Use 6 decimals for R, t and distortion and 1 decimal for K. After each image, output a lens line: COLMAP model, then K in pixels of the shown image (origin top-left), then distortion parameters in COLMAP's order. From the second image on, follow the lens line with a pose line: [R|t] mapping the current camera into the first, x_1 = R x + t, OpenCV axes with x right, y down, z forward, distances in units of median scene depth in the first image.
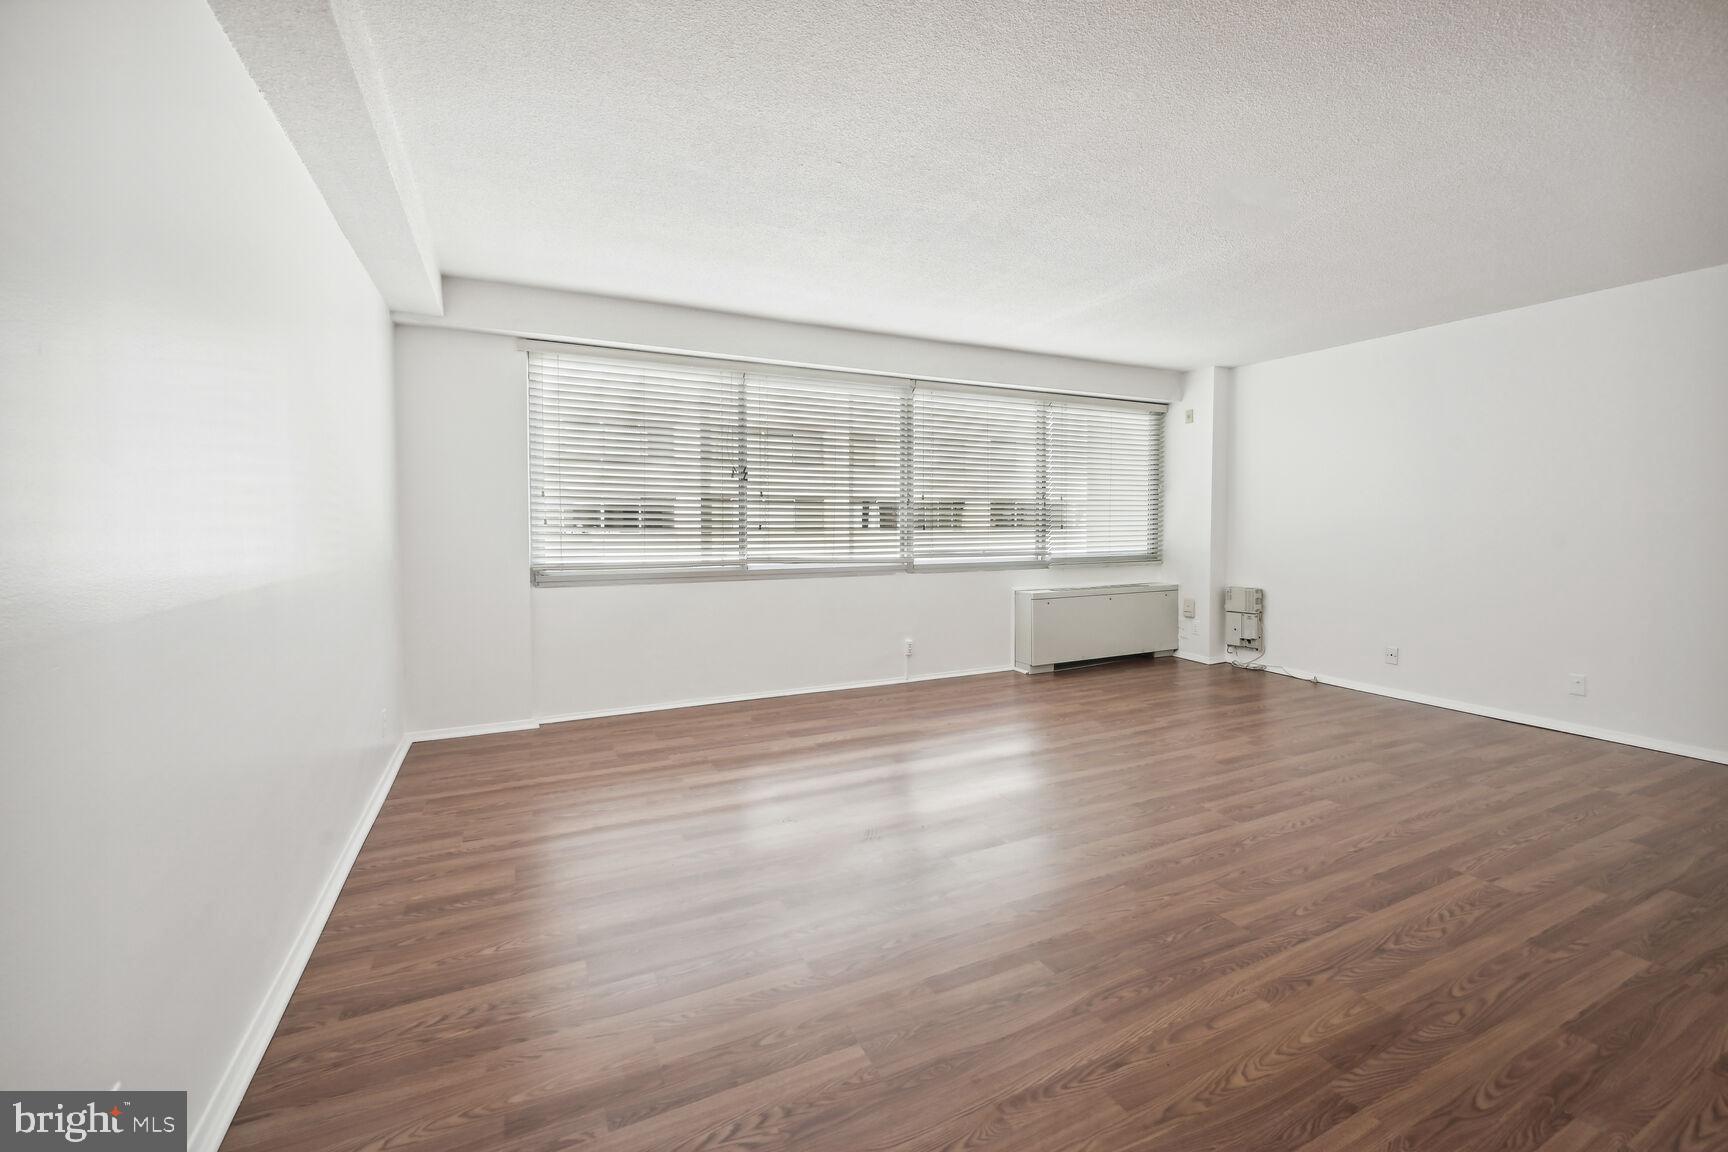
lens RADIAL K [[702.5, 0, 890.7], [0, 702.5, 563.7], [0, 0, 1]] dist [0.000606, -0.000275]
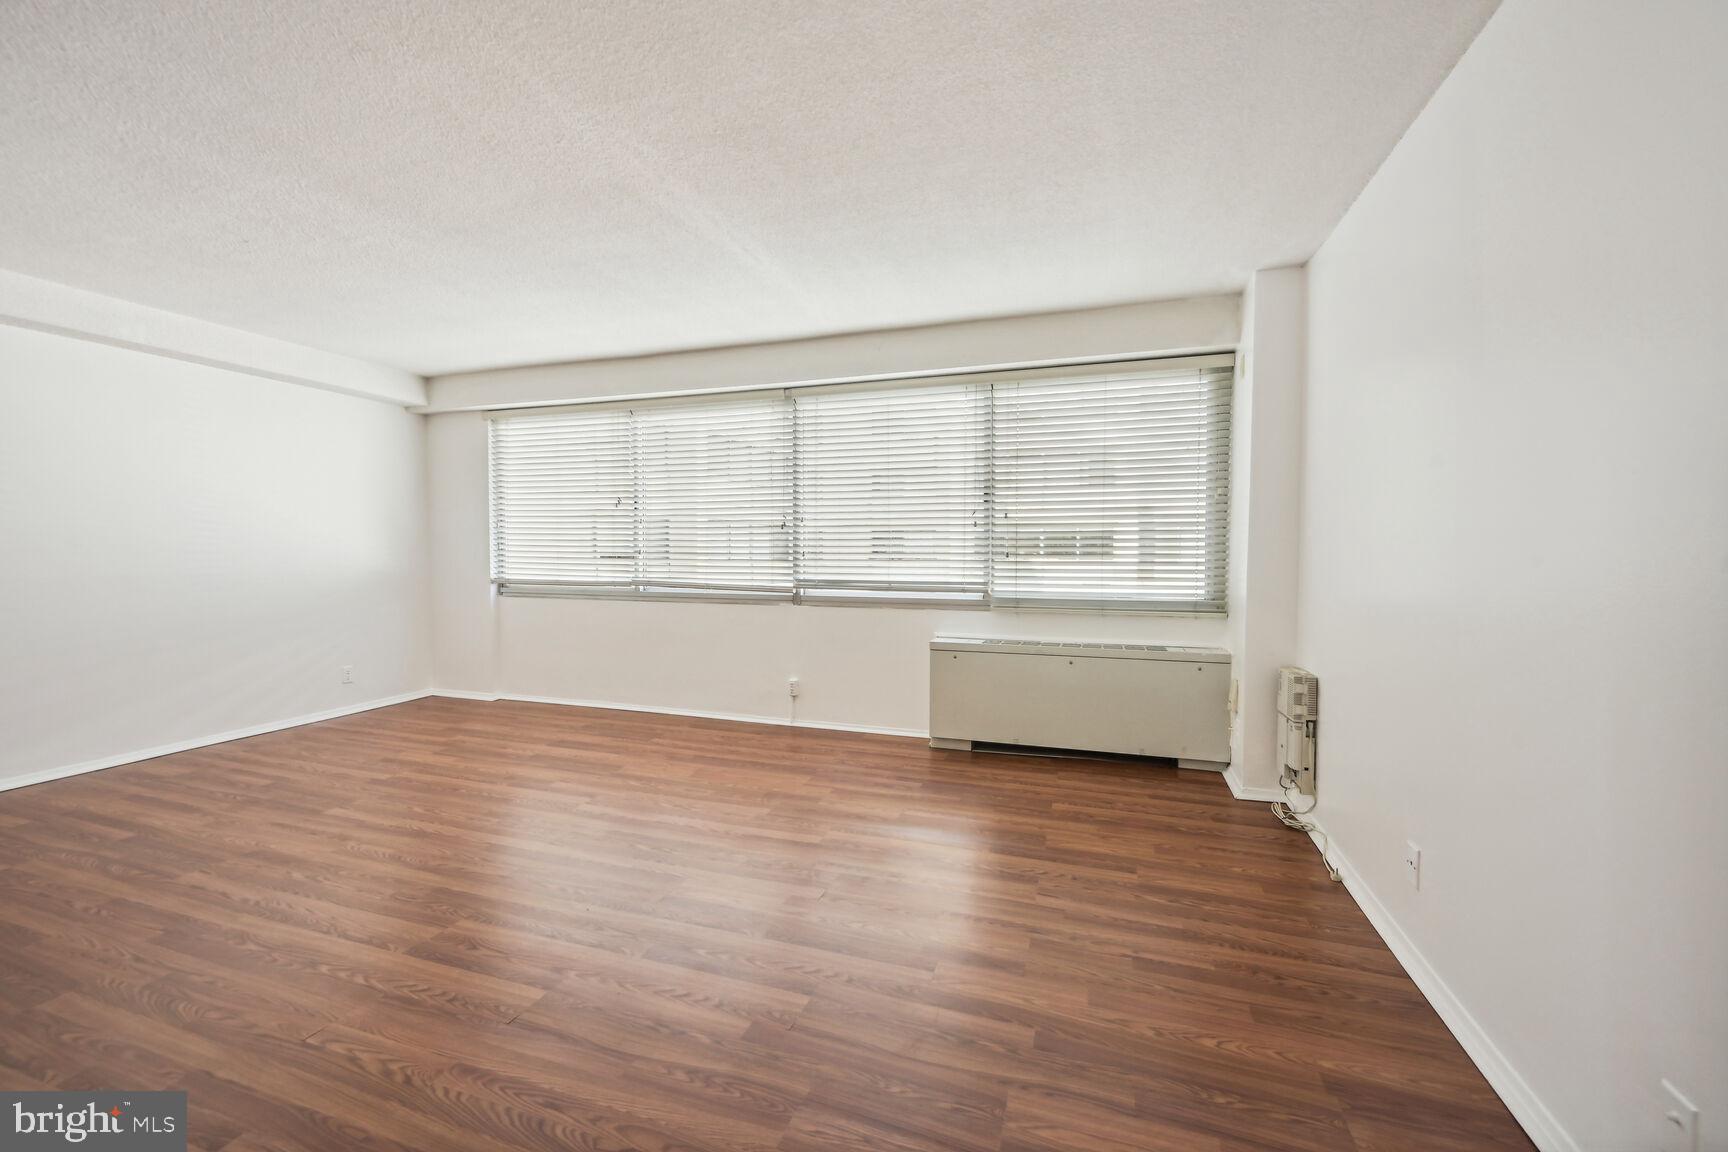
lens RADIAL K [[702.5, 0, 867.2], [0, 702.5, 572.3], [0, 0, 1]] dist [0.000606, -0.000275]
pose [[0.704829, 0.025883, -0.708904, 0.675485], [-0.045635, 0.998919, -0.008901, -0.021524], [0.707907, 0.038625, 0.705248, 0.406717]]
